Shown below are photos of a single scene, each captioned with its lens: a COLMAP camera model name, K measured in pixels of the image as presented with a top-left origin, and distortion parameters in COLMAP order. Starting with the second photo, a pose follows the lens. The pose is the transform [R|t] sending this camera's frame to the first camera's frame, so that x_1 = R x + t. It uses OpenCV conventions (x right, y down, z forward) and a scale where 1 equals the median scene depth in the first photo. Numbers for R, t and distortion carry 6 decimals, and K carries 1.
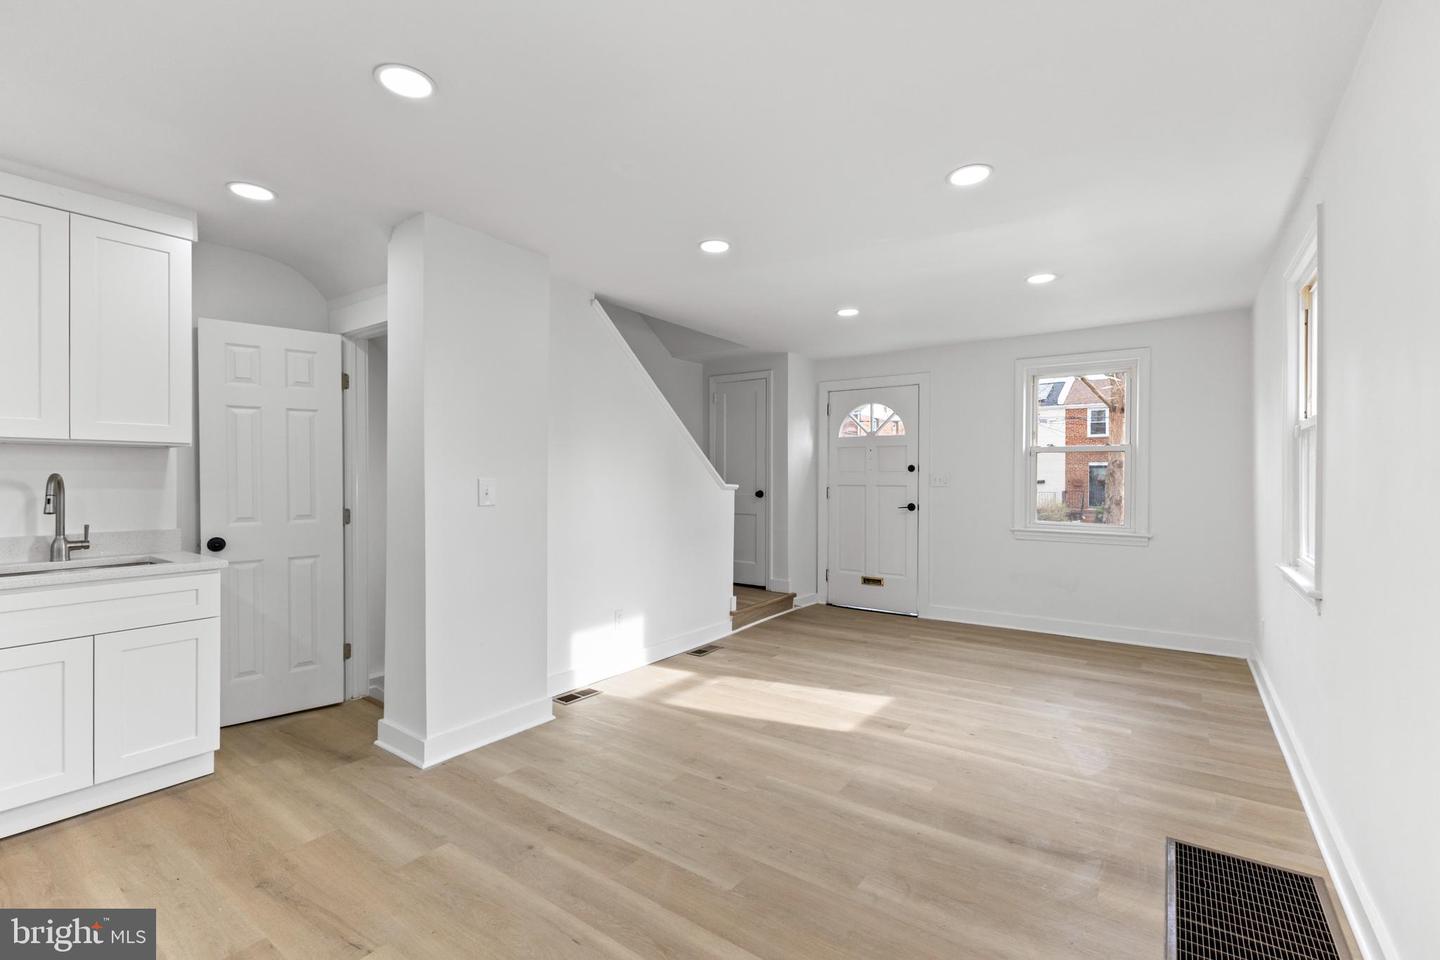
lens RADIAL K [[628.2, 0, 716.1], [0, 628.2, 475.7], [0, 0, 1]] dist [0.009635, -0.000083]
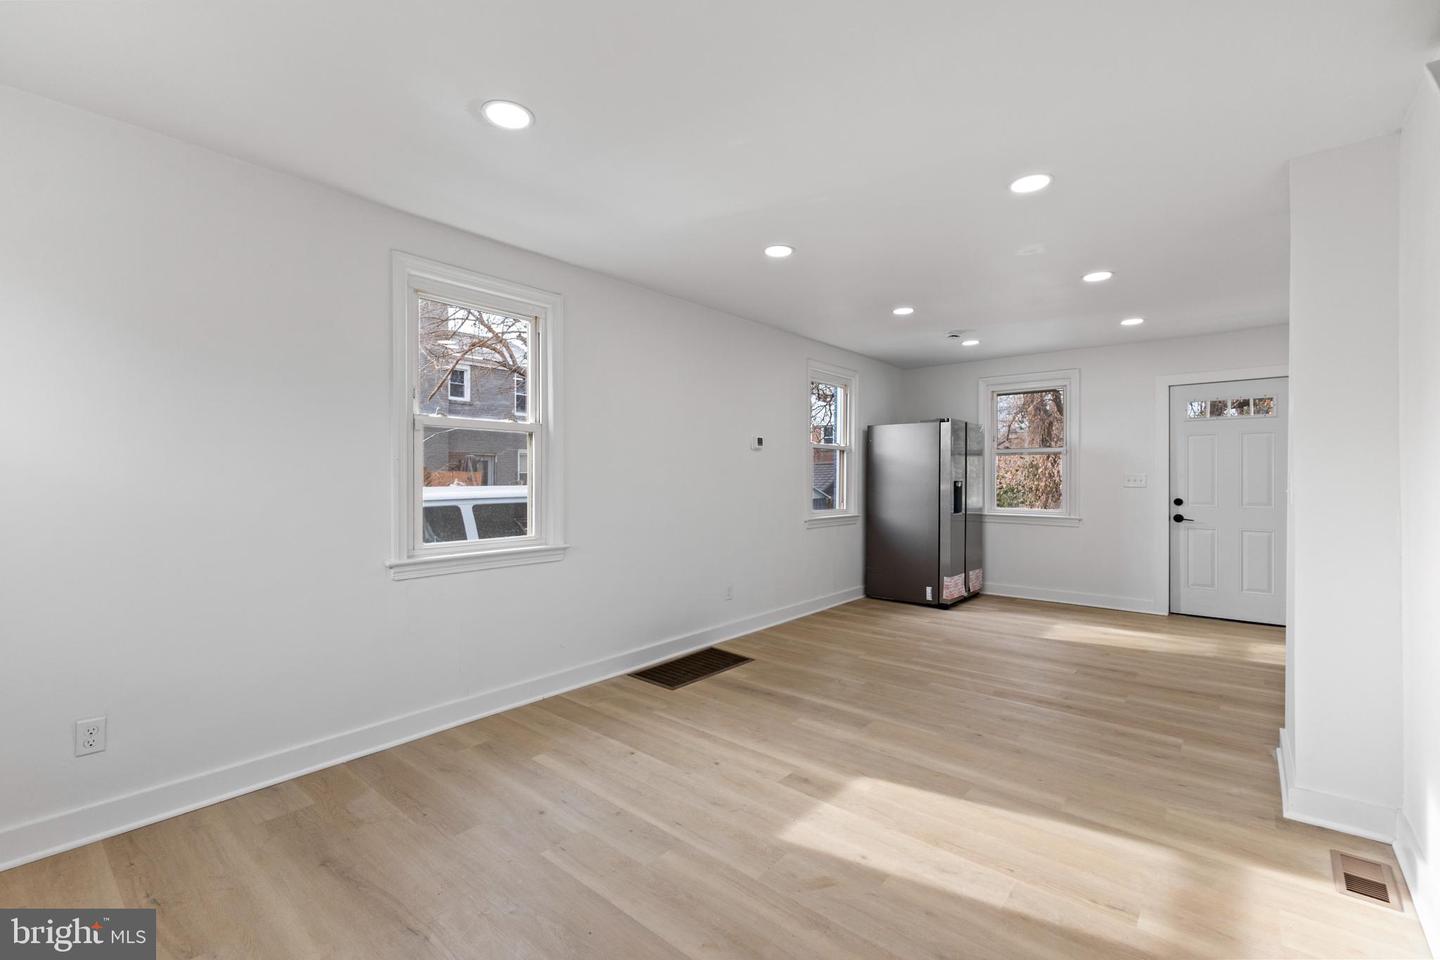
lens RADIAL K [[617.3, 0, 716.7], [0, 617.3, 477.7], [0, 0, 1]] dist [0.001961, -0.000055]
pose [[-0.997165, -0.001883, 0.075225, 0.350390], [-0.002131, 0.999993, -0.003228, 0.015808], [-0.075219, -0.003379, -0.997161, 1.904666]]
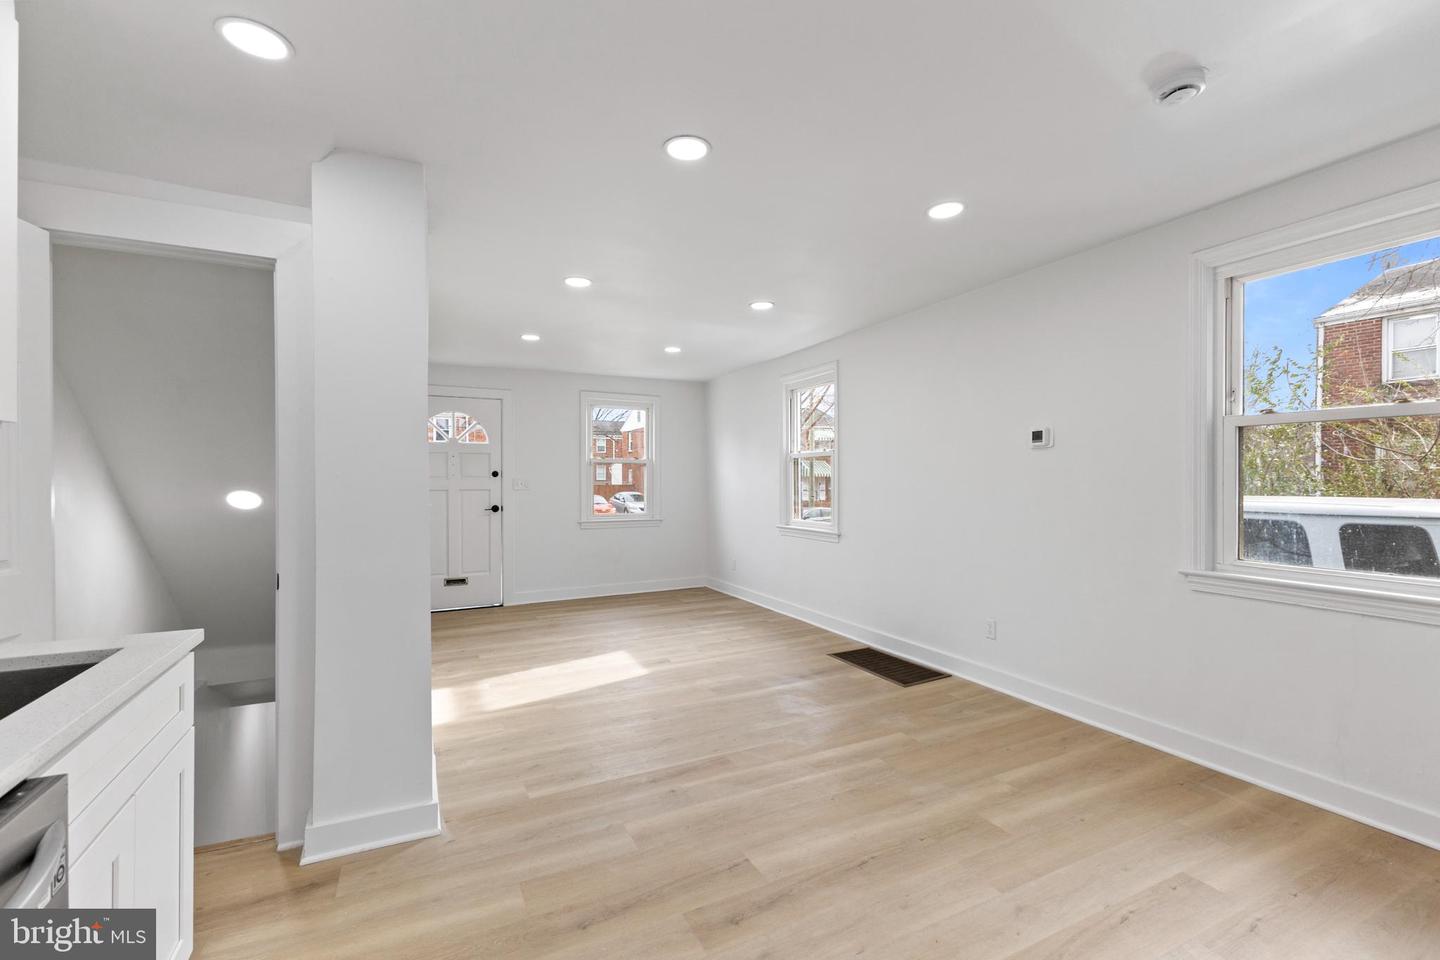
lens RADIAL K [[628.2, 0, 716.1], [0, 628.2, 475.7], [0, 0, 1]] dist [0.009635, -0.000083]
pose [[0.469872, 0.002474, 0.882731, -0.943057], [0.001096, 0.999994, -0.003386, -0.008327], [-0.882734, 0.002558, 0.469866, 0.254452]]
